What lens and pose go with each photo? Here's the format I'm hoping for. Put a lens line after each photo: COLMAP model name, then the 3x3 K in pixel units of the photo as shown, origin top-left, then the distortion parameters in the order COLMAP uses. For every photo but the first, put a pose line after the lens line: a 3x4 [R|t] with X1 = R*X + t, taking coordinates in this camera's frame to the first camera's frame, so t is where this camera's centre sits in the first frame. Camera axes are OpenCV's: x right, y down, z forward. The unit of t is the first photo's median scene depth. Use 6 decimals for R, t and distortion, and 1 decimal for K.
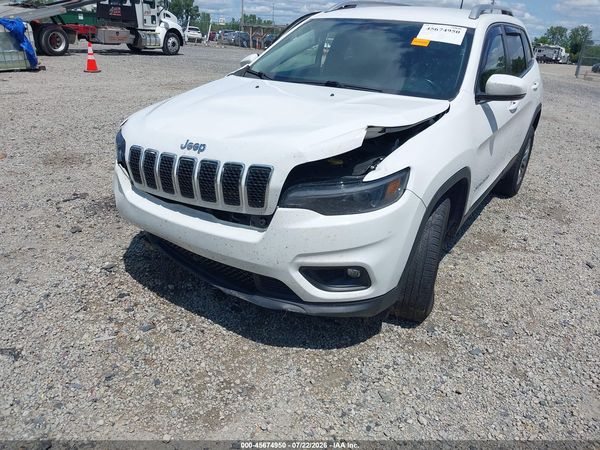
lens RADIAL K [[472.8, 0, 308.1], [0, 472.8, 228.0], [0, 0, 1]] dist [0.007921, -0.013796]
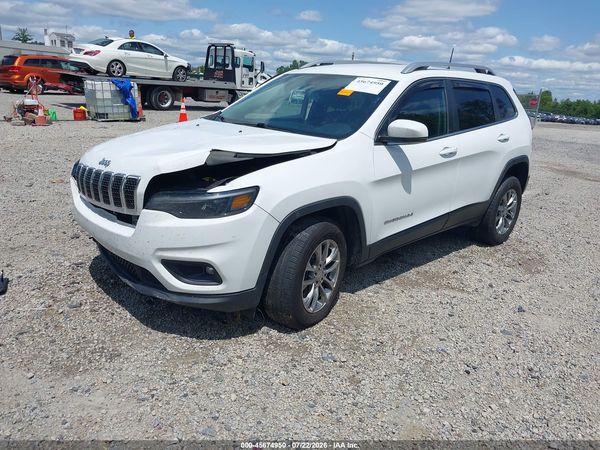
lens RADIAL K [[472.8, 0, 308.1], [0, 472.8, 228.0], [0, 0, 1]] dist [0.007921, -0.013796]
pose [[0.974332, 0.068464, -0.214452, 0.540851], [-0.093212, 0.989827, -0.107491, 0.085681], [0.204911, 0.124722, 0.970802, -0.122045]]
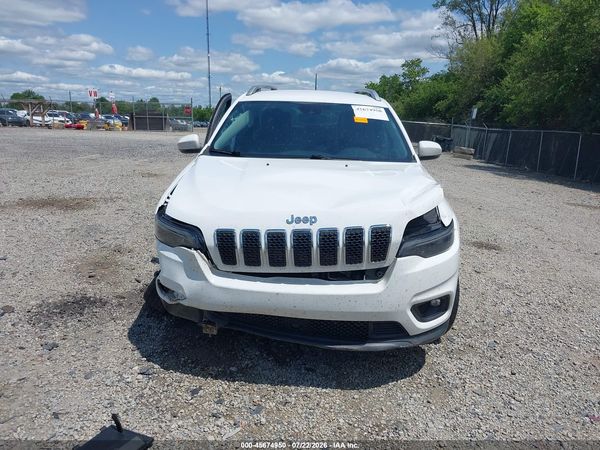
lens RADIAL K [[475.8, 0, 299.2], [0, 475.8, 218.0], [0, 0, 1]] dist [0.005978, 0.006354]
pose [[0.865654, -0.131560, 0.483048, -0.703460], [0.204054, 0.973791, -0.100461, -0.059916], [-0.457171, 0.185533, 0.869811, 0.036638]]
